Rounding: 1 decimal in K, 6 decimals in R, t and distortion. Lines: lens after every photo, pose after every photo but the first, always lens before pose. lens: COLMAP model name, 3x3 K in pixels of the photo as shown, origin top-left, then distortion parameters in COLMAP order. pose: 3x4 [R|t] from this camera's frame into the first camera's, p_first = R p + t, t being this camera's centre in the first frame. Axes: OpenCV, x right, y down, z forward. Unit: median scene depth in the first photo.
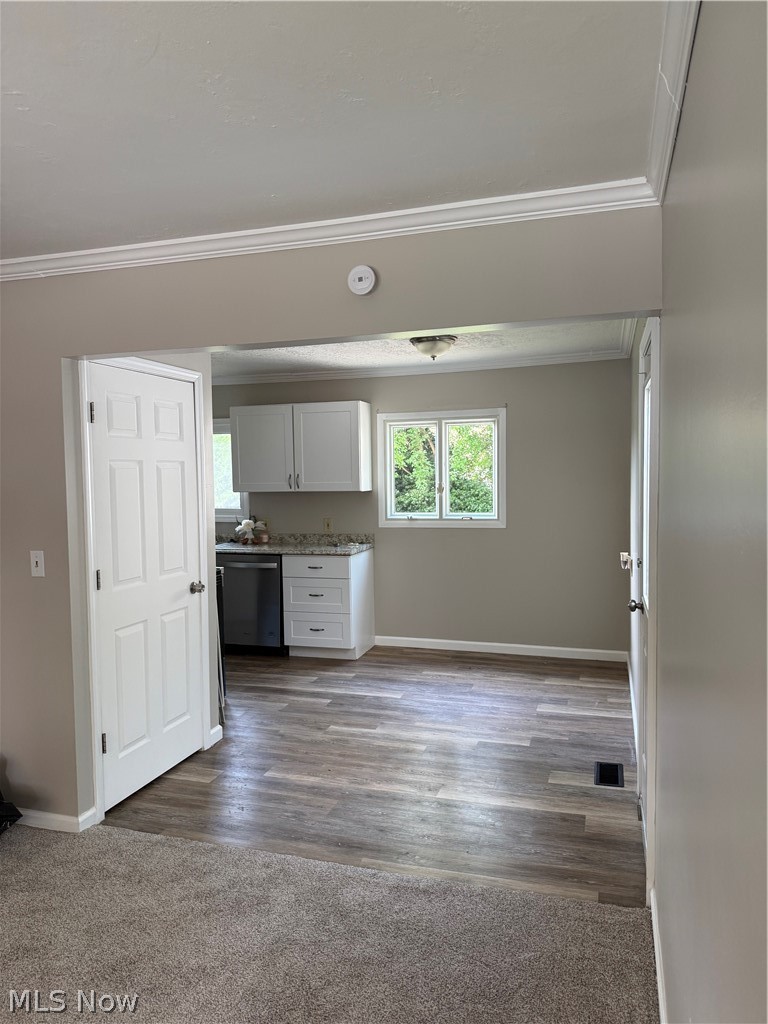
lens RADIAL K [[709.3, 0, 384.0], [0, 709.3, 512.0], [0, 0, 1]] dist [0.167523, -0.365210]
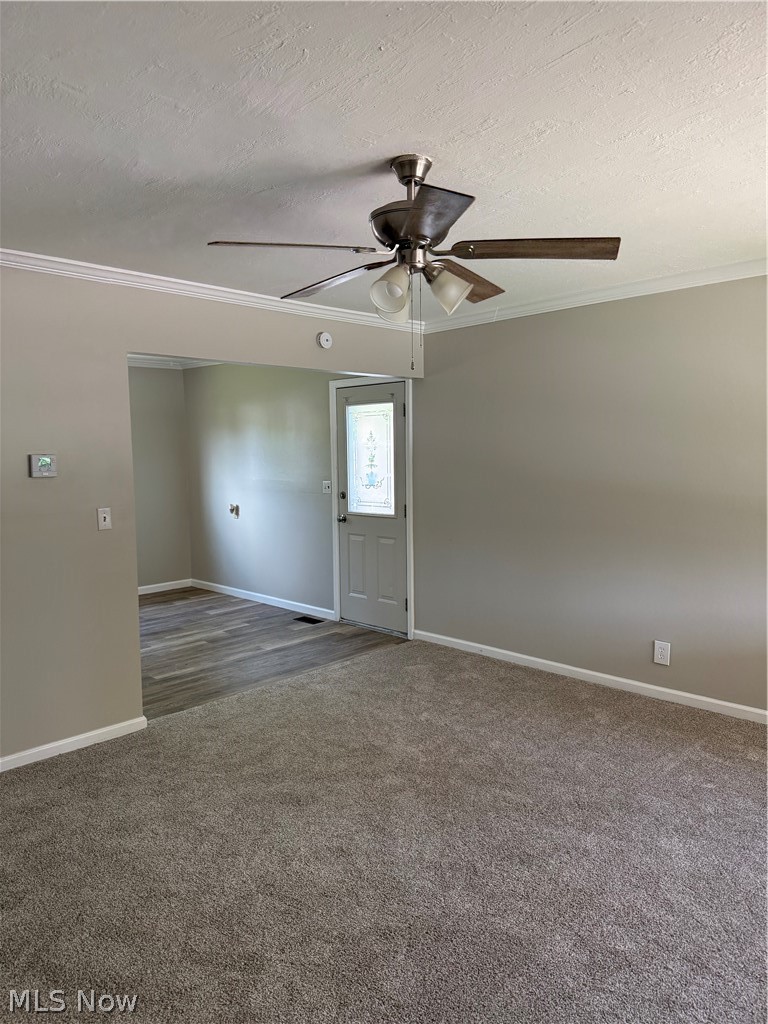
lens RADIAL K [[709.3, 0, 384.0], [0, 709.3, 512.0], [0, 0, 1]] dist [0.167523, -0.365210]
pose [[0.457418, -0.069520, 0.886530, -1.170961], [0.054576, 0.997255, 0.050043, 0.024002], [-0.887575, 0.025492, 0.459956, 0.033387]]
